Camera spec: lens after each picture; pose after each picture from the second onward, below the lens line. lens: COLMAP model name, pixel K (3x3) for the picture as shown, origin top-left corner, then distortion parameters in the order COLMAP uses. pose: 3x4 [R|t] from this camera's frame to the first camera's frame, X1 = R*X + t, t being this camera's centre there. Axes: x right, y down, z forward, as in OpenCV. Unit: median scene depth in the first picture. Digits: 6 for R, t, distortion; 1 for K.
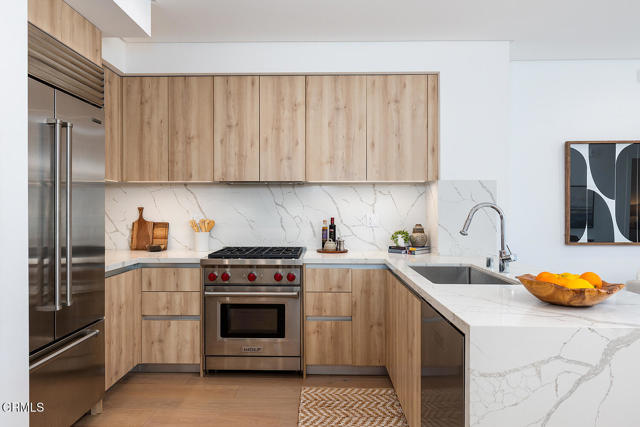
lens RADIAL K [[397.6, 0, 316.4], [0, 397.6, 208.7], [0, 0, 1]] dist [-0.001613, -0.000320]
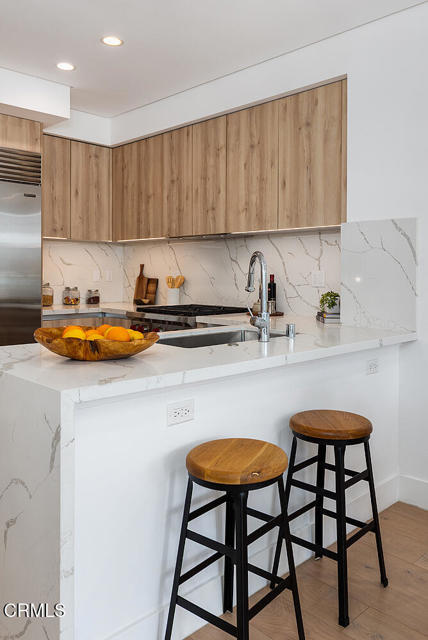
lens RADIAL K [[514.3, 0, 244.7], [0, 514.3, 273.2], [0, 0, 1]] dist [-0.001354, 0.000110]
pose [[0.738176, 0.004101, -0.674595, 0.785022], [-0.001615, 0.999989, 0.004312, 0.016187], [0.674606, -0.002093, 0.738175, 0.173234]]
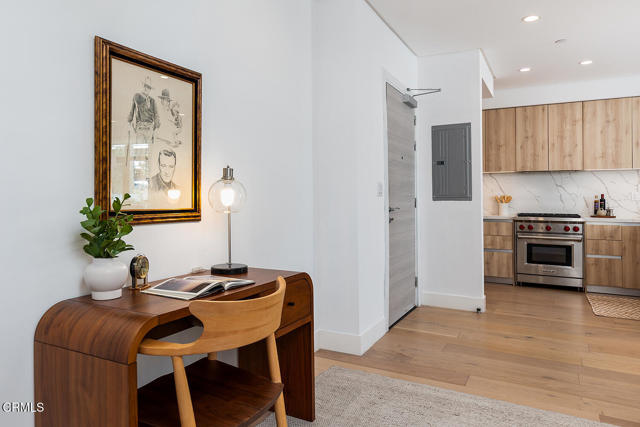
lens RADIAL K [[436.6, 0, 295.0], [0, 436.6, 192.1], [0, 0, 1]] dist [0.000668, 0.000101]
pose [[0.876032, -0.003461, -0.482241, -0.189452], [-0.002874, 0.999919, -0.012397, 0.041258], [0.482245, 0.012246, 0.875951, -1.025117]]
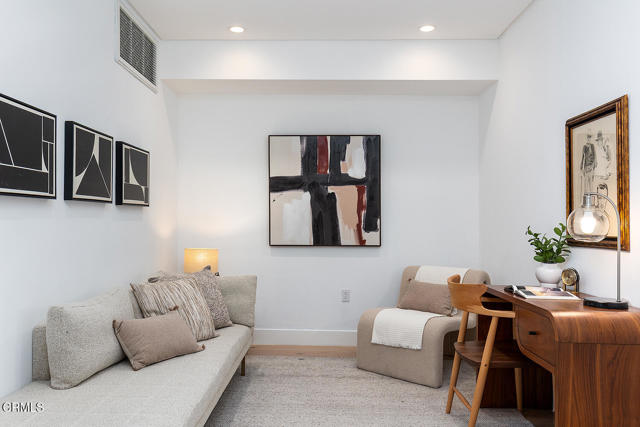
lens RADIAL K [[507.5, 0, 309.9], [0, 507.5, 217.8], [0, 0, 1]] dist [-0.008059, -0.002316]
pose [[-0.999929, -0.011784, -0.001591, -0.180053], [-0.011761, 0.999833, -0.013954, 0.045219], [0.001755, -0.013934, -0.999901, 0.224944]]
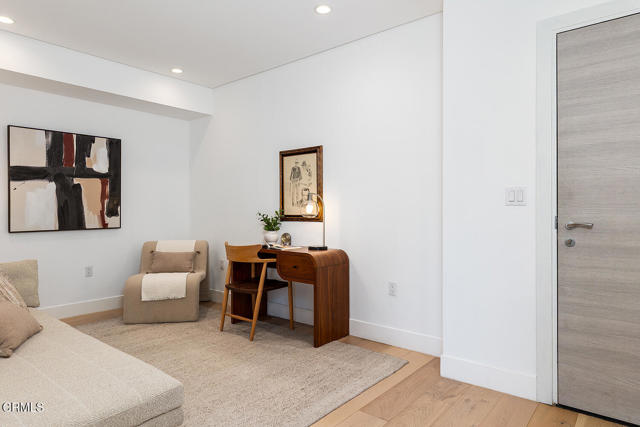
lens RADIAL K [[385.3, 0, 320.6], [0, 385.3, 209.7], [0, 0, 1]] dist [0.000242, -0.000863]
pose [[-0.621140, -0.001955, -0.783697, 0.256598], [0.002777, 0.999985, -0.004695, 0.046684], [0.783695, -0.005092, -0.621125, 0.197794]]
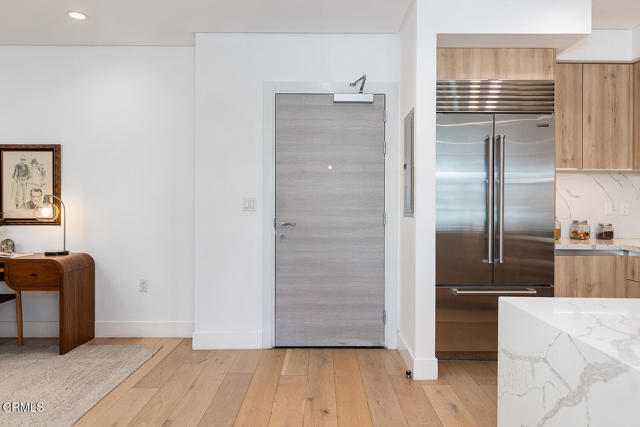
lens RADIAL K [[411.7, 0, 321.9], [0, 411.7, 208.7], [0, 0, 1]] dist [-0.001591, -0.000619]
pose [[0.022973, 0.005169, -0.999723, 0.526560], [0.000044, 0.999987, 0.005171, 0.025143], [0.999736, -0.000163, 0.022973, 0.198628]]
